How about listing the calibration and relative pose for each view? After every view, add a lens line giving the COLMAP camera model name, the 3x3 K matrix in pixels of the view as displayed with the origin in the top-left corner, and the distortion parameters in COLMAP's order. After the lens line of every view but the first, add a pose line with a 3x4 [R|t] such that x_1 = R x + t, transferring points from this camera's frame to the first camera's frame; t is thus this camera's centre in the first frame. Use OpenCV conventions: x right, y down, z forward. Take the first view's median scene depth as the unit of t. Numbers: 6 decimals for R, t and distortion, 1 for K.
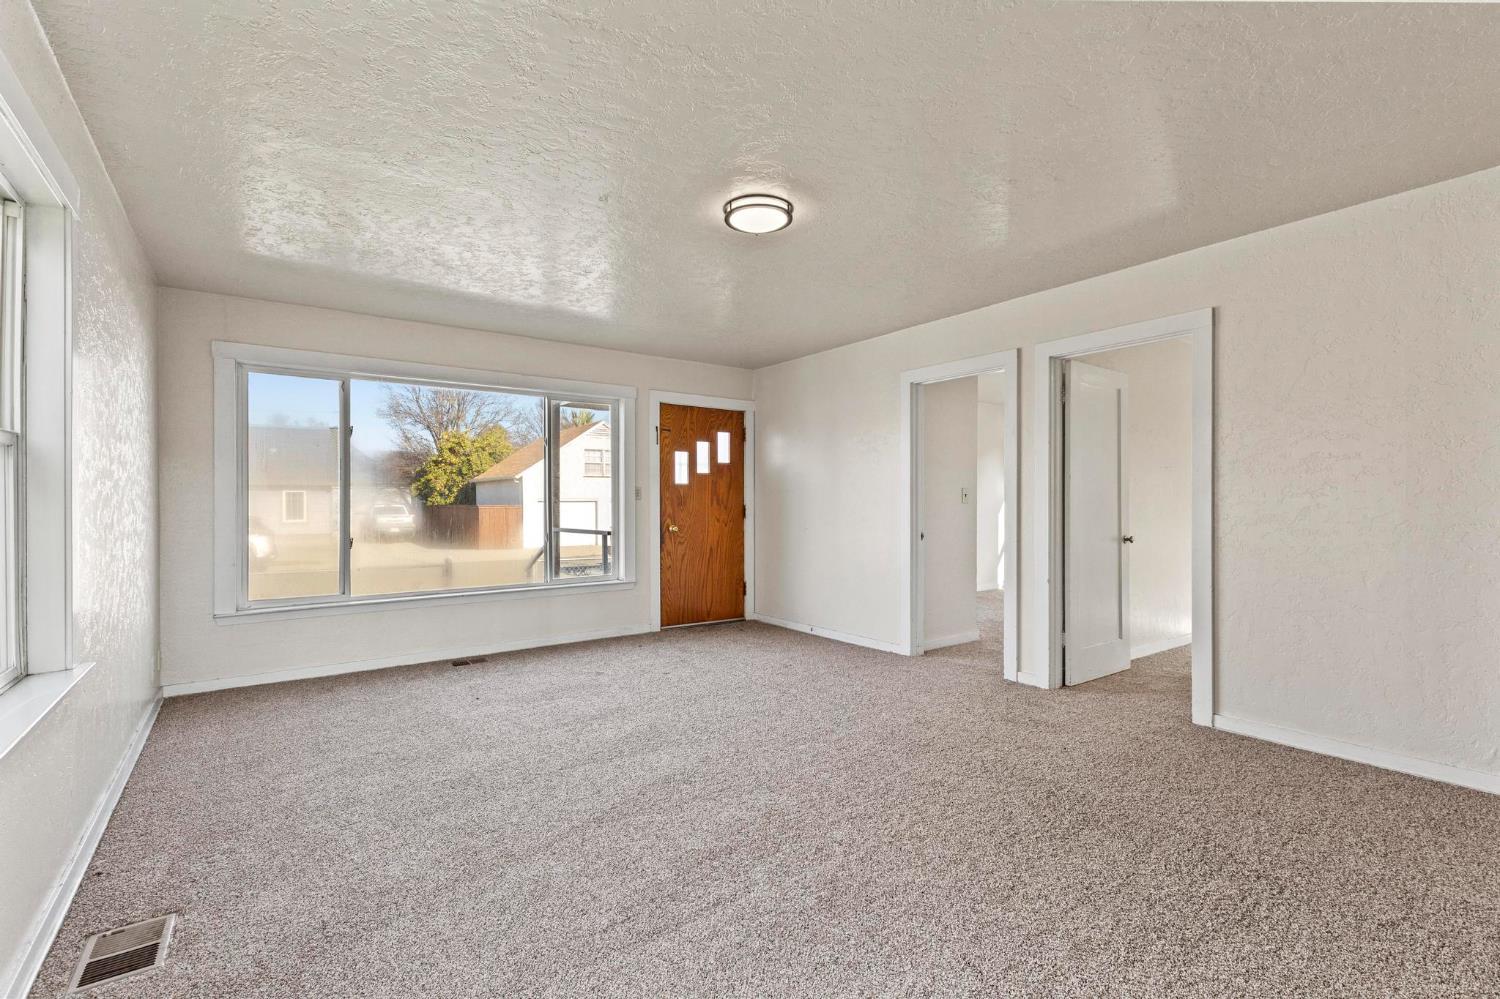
lens RADIAL K [[672.3, 0, 774.5], [0, 672.3, 505.1], [0, 0, 1]] dist [0.003811, -0.001545]
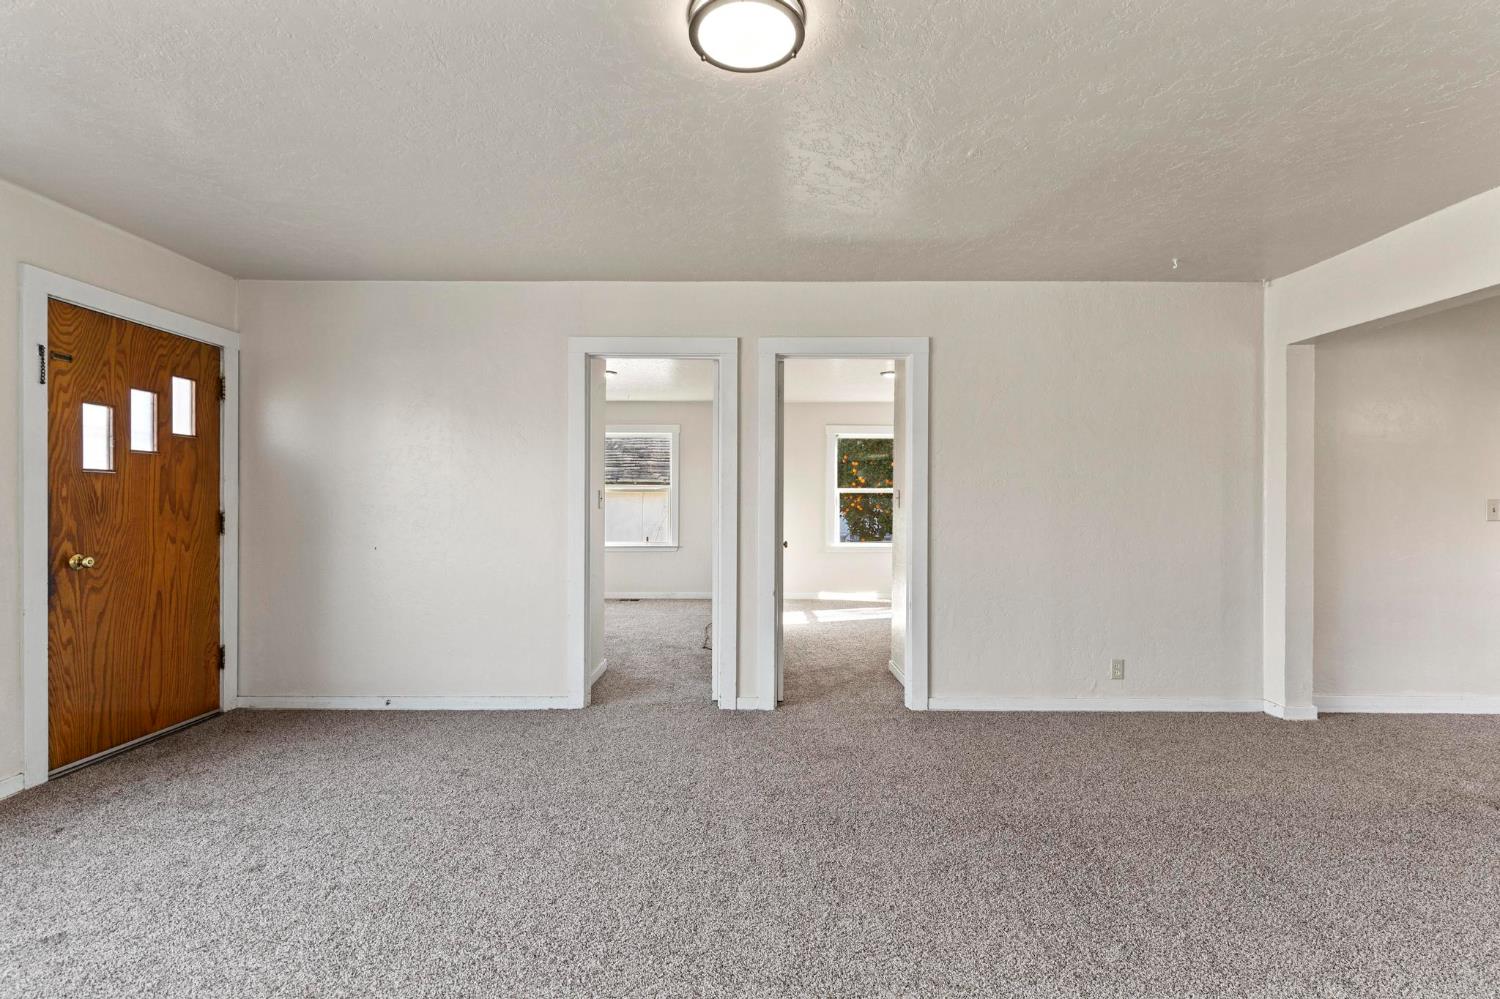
lens RADIAL K [[672.3, 0, 760.9], [0, 672.3, 502.3], [0, 0, 1]] dist [0.003811, -0.001545]
pose [[0.607964, 0.005701, 0.793944, -0.236099], [-0.001306, 0.999980, -0.006180, -0.005183], [-0.793964, 0.002721, 0.607959, 0.307833]]
